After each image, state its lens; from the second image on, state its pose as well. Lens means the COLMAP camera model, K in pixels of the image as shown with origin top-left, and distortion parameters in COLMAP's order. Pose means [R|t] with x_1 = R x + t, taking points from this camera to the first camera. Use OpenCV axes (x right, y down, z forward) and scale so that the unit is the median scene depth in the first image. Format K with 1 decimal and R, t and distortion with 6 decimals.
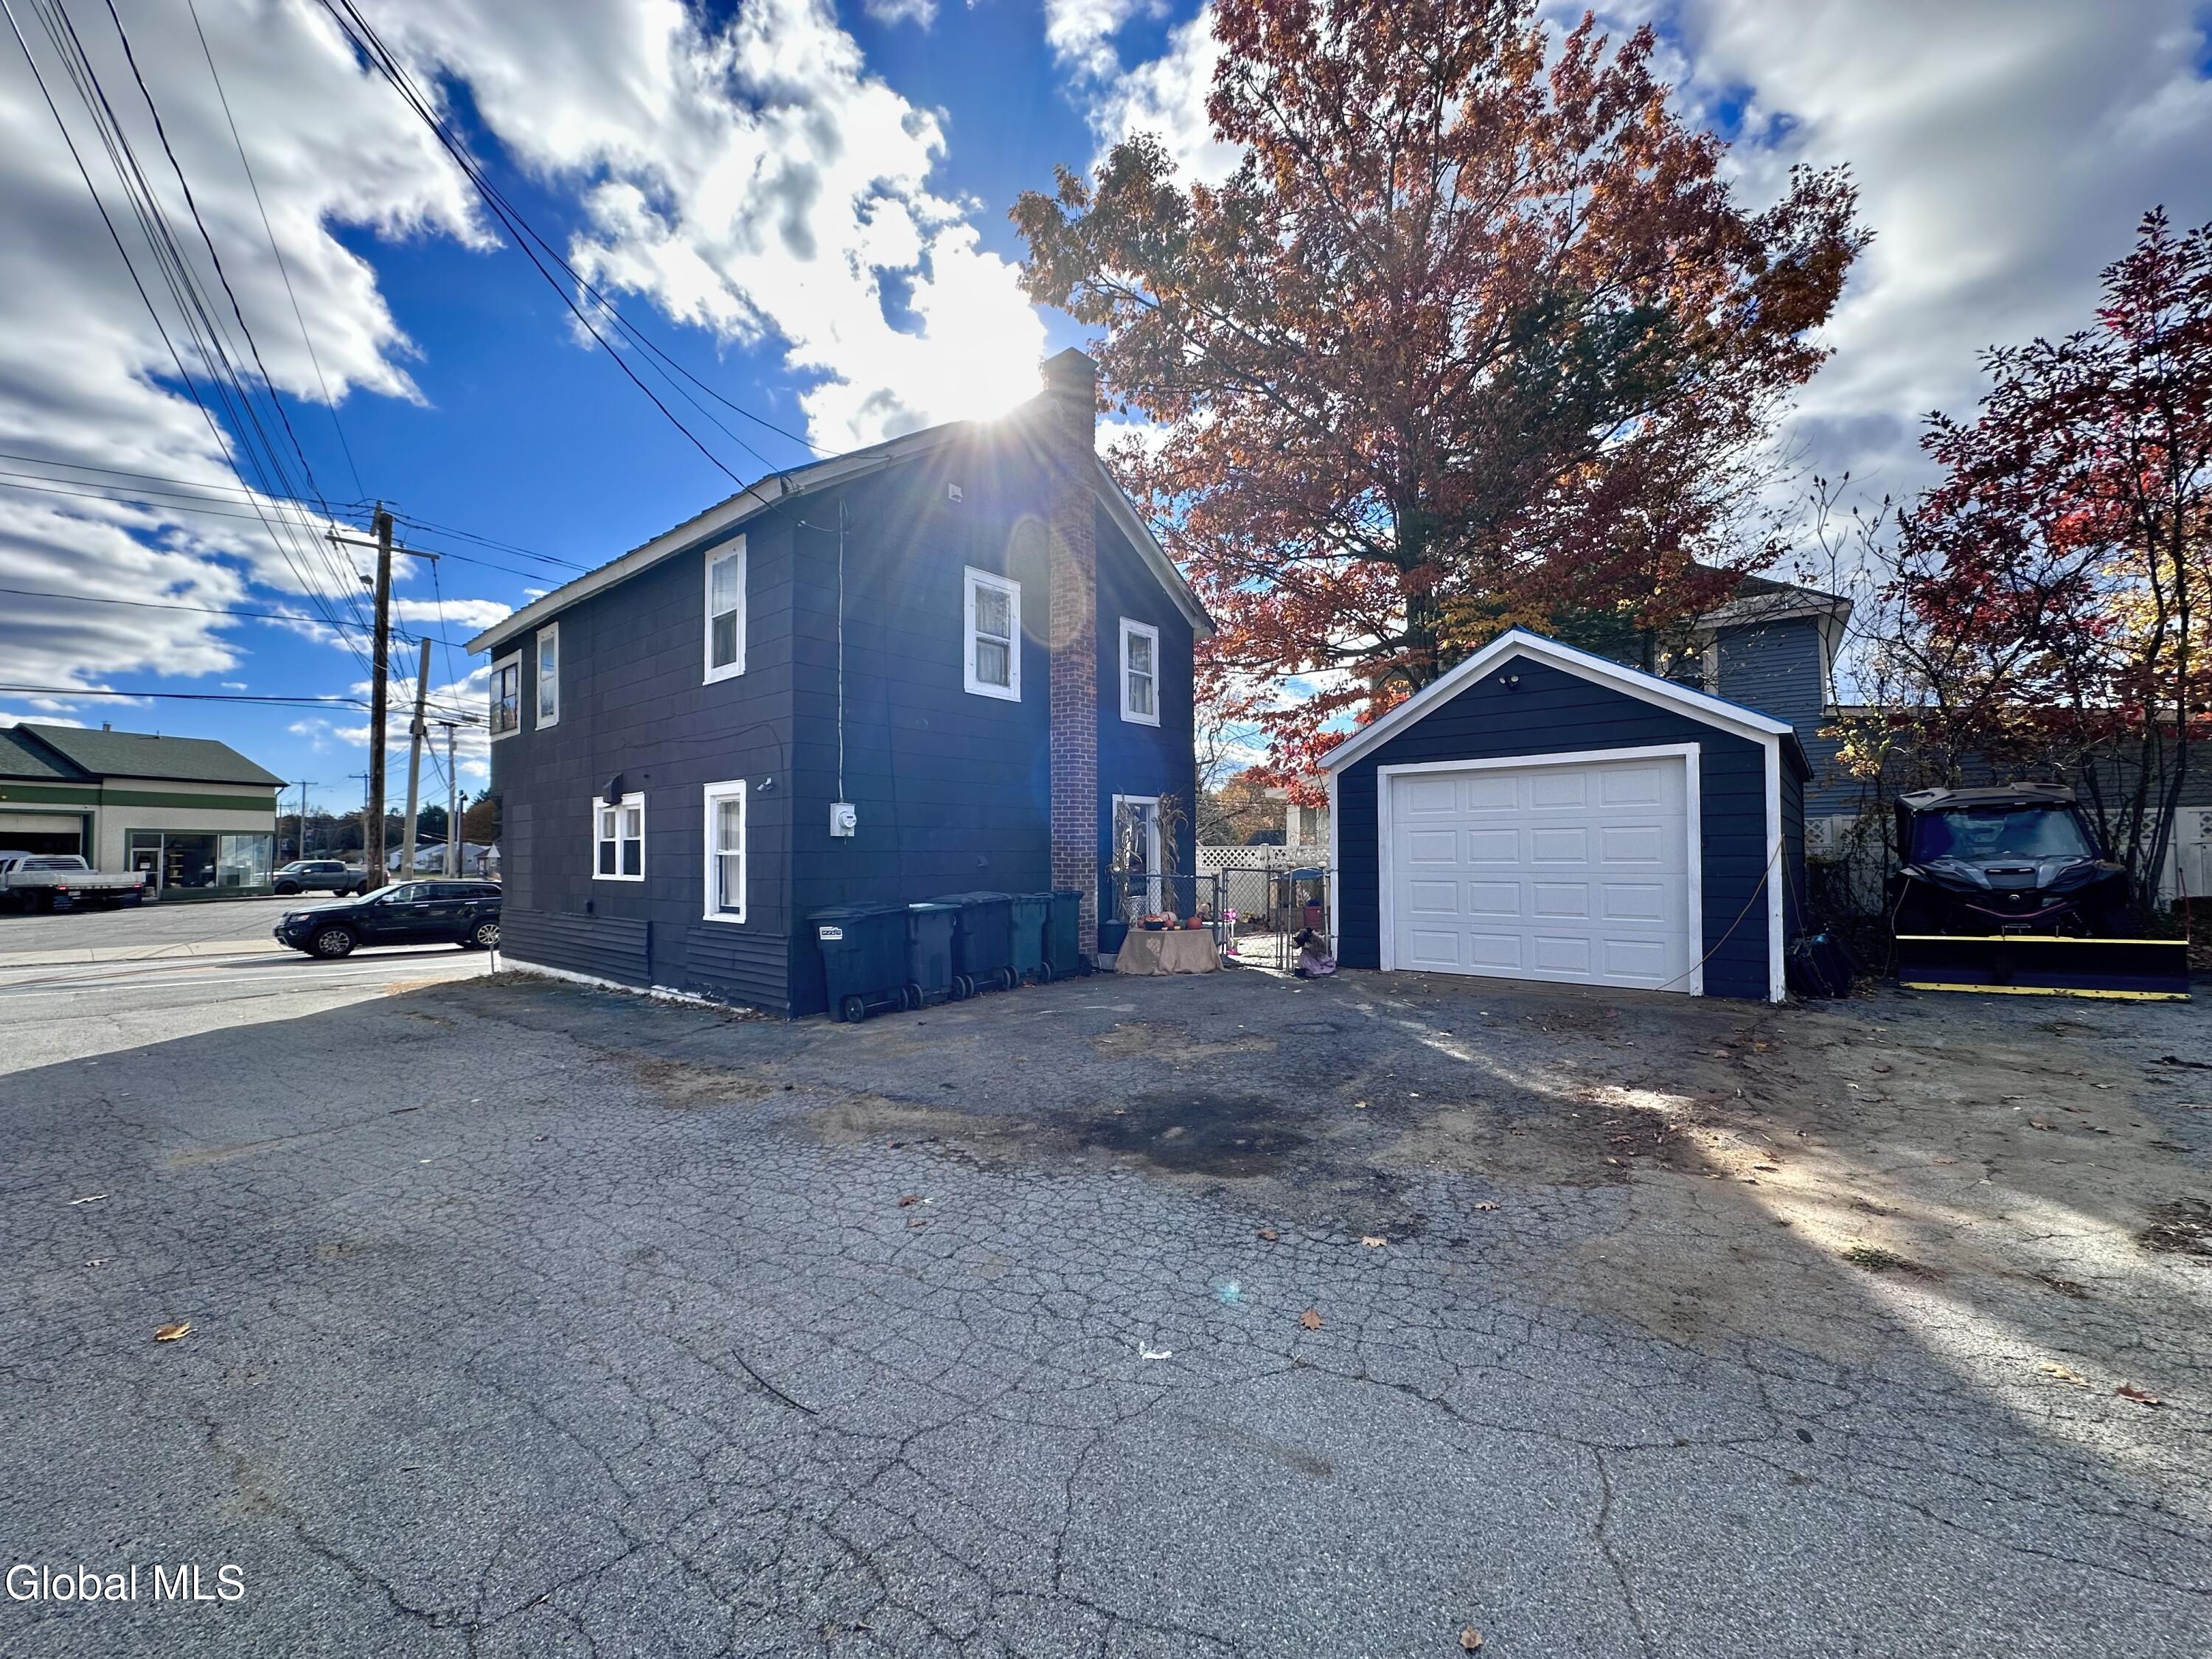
lens RADIAL K [[888.8, 0, 1106.0], [0, 888.8, 829.5], [0, 0, 1]] dist [0.001337, 0.000180]
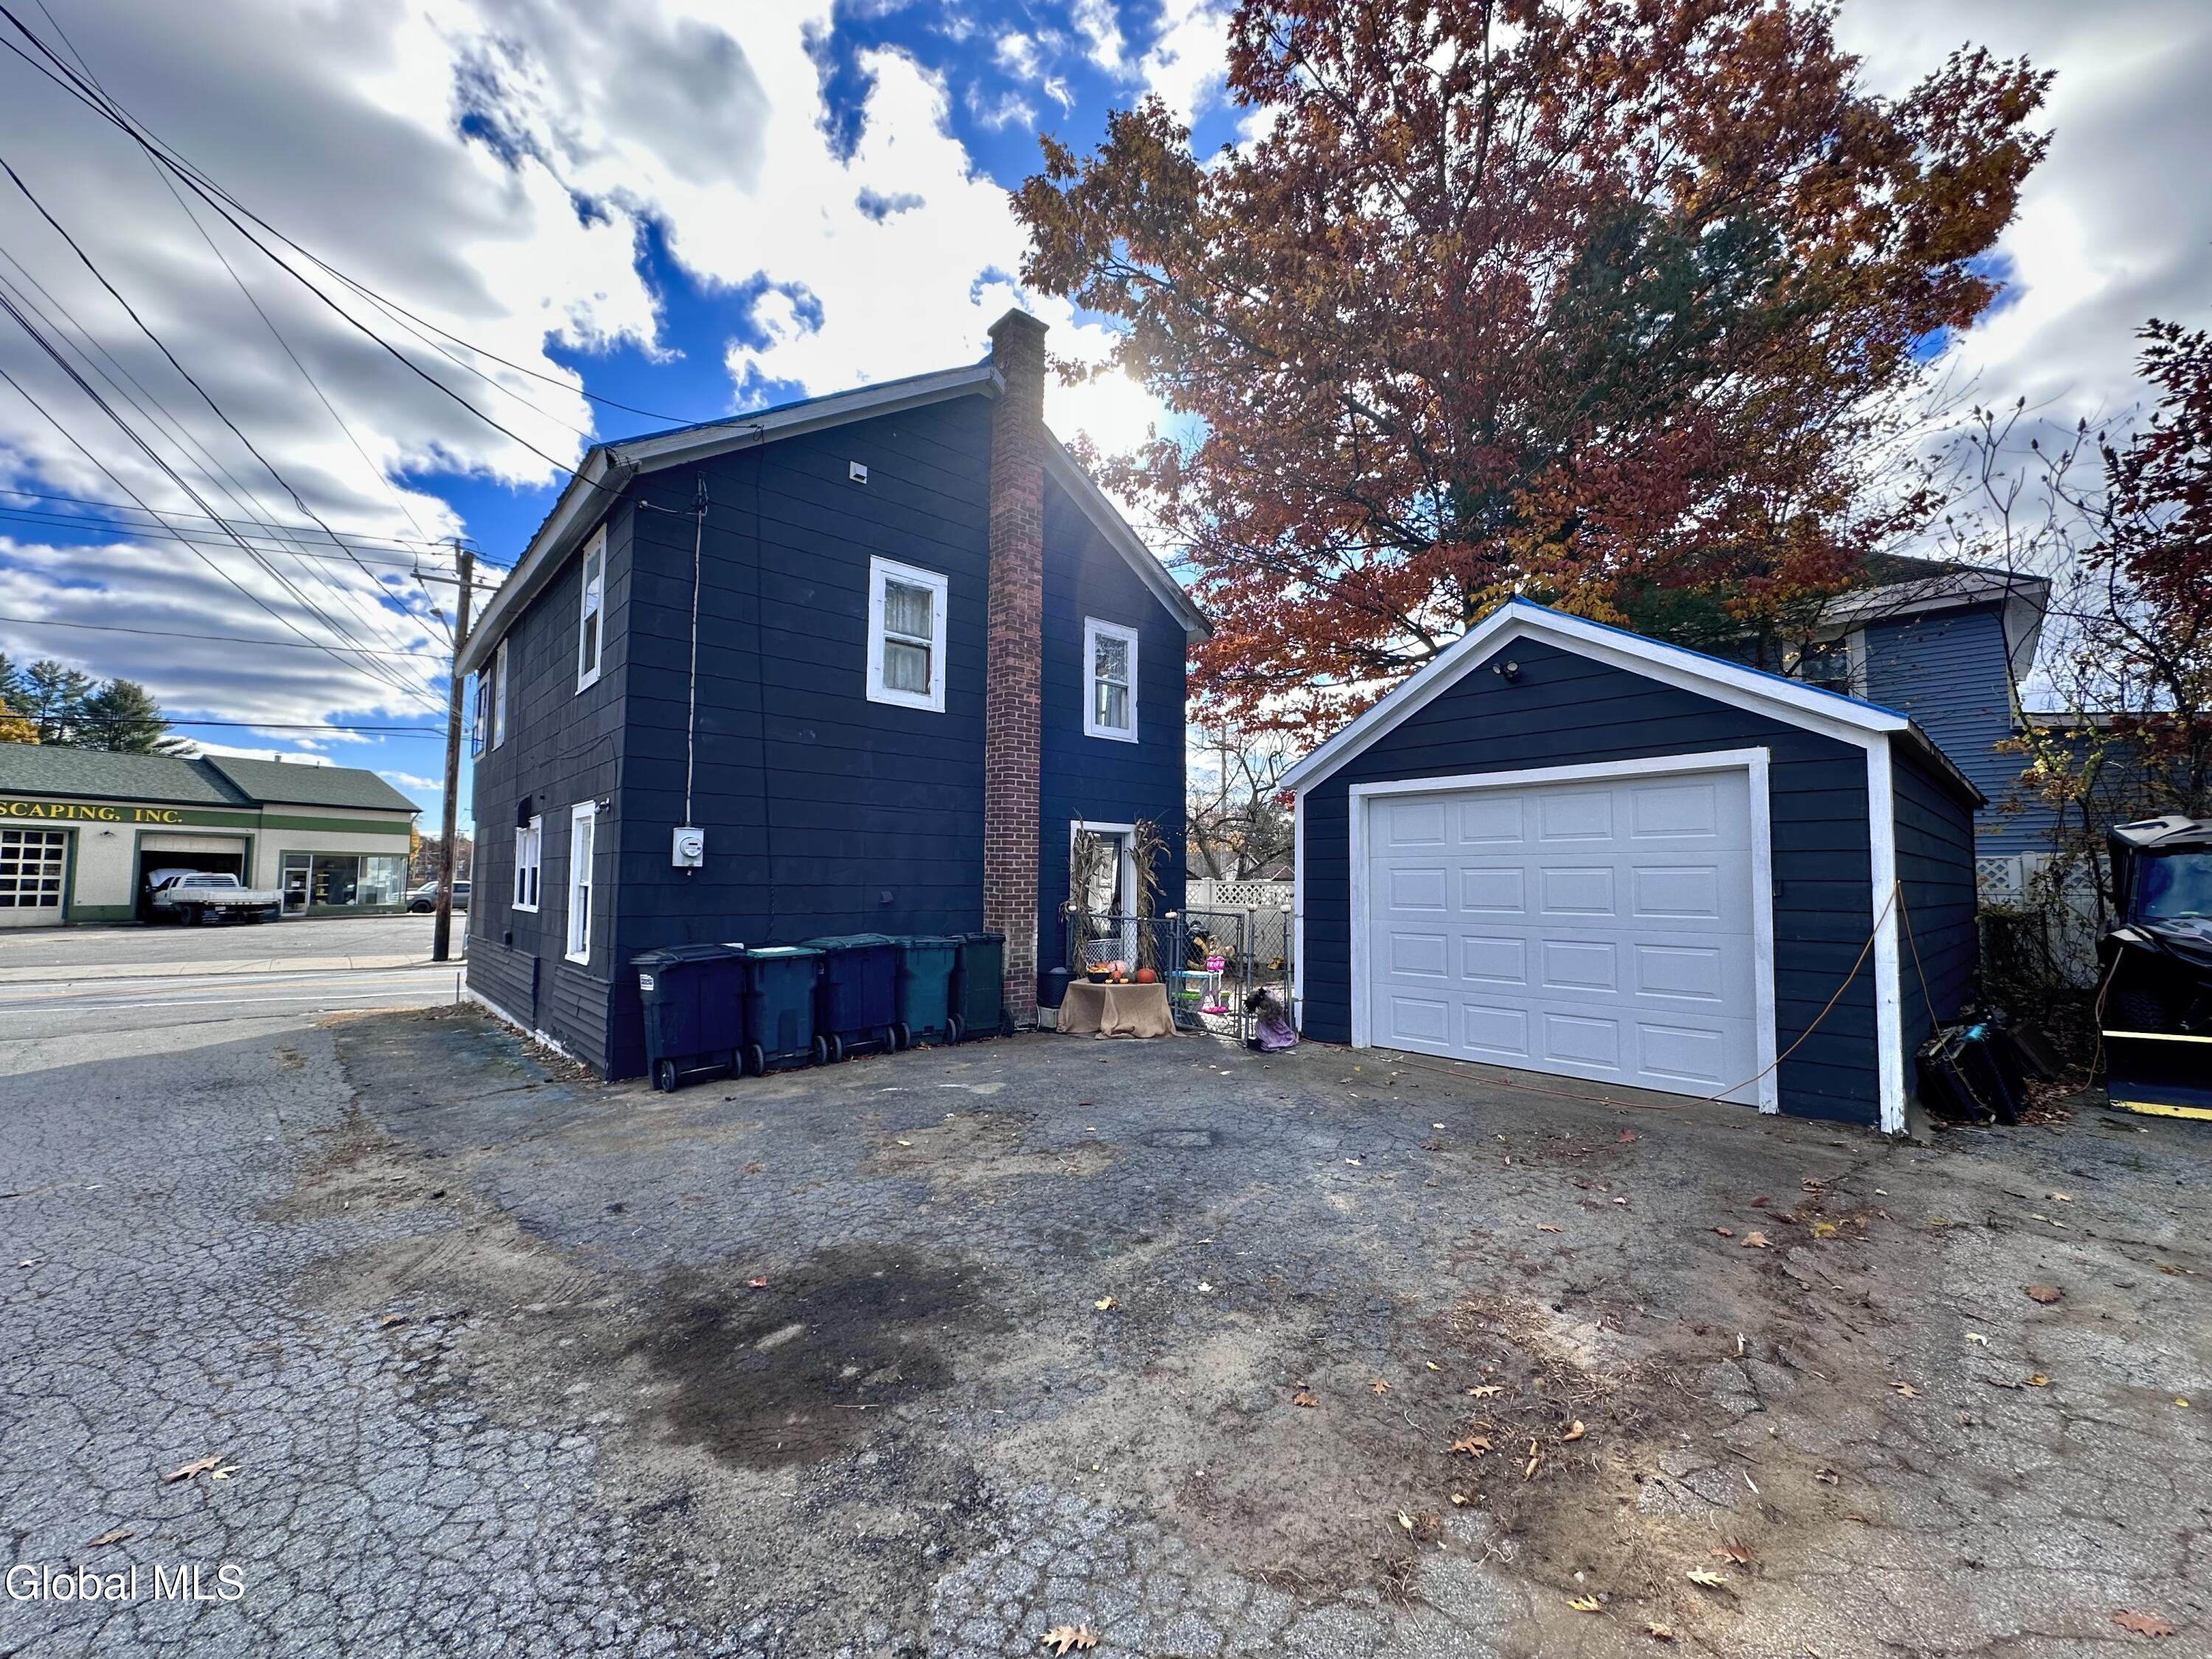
lens RADIAL K [[885.0, 0, 1107.2], [0, 885.0, 826.2], [0, 0, 1]] dist [-0.002533, 0.001167]
pose [[0.990442, 0.005447, -0.137822, 0.216196], [-0.010622, 0.999264, -0.036846, -0.003805], [0.137520, 0.037958, 0.989771, 0.210722]]
